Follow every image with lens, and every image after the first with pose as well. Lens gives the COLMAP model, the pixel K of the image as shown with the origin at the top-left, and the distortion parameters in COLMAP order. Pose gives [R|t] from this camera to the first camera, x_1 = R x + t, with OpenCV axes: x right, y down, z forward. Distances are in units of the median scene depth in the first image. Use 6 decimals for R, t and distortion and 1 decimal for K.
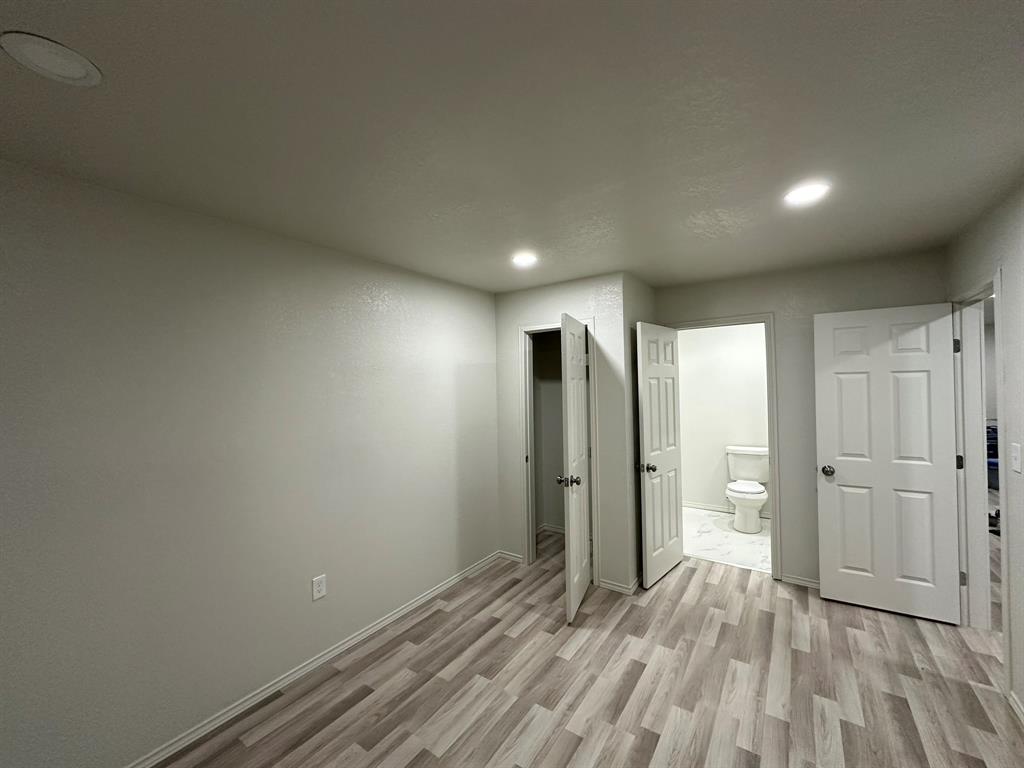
lens RADIAL K [[407.3, 0, 510.2], [0, 407.3, 385.1], [0, 0, 1]] dist [0.002071, 0.000271]
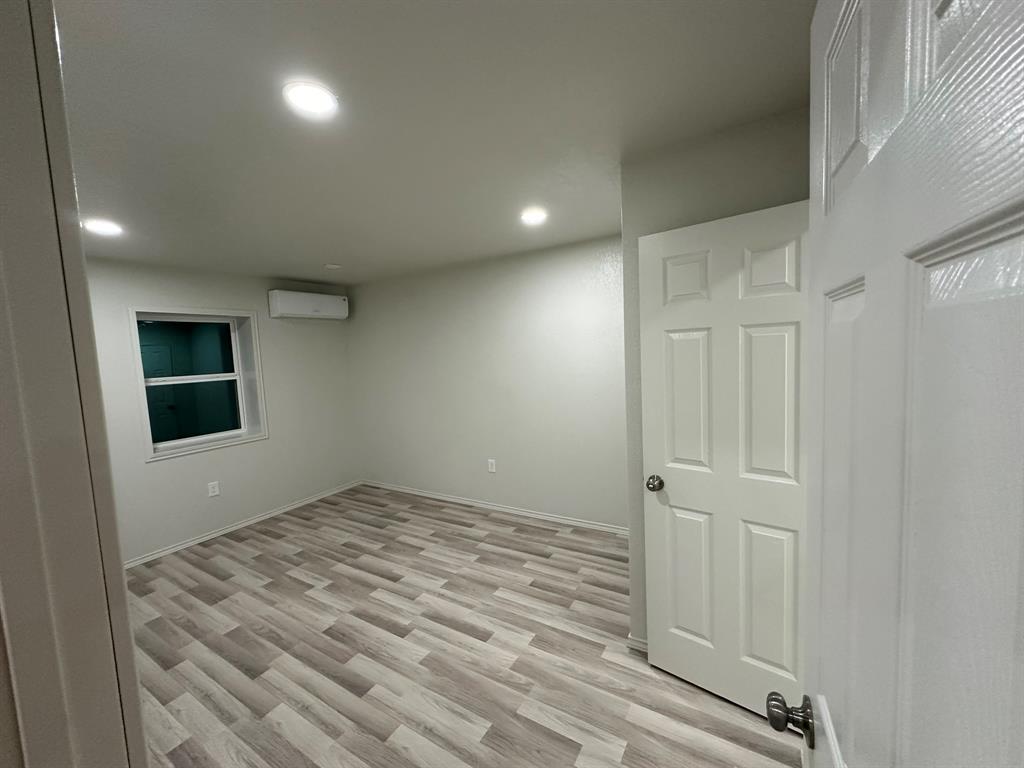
lens RADIAL K [[409.7, 0, 521.6], [0, 409.7, 380.0], [0, 0, 1]] dist [0.015544, 0.000202]
pose [[0.076164, 0.090125, -0.993014, 1.248130], [0.043865, 0.994640, 0.093637, -0.021956], [0.996130, -0.050690, 0.071803, 1.038455]]
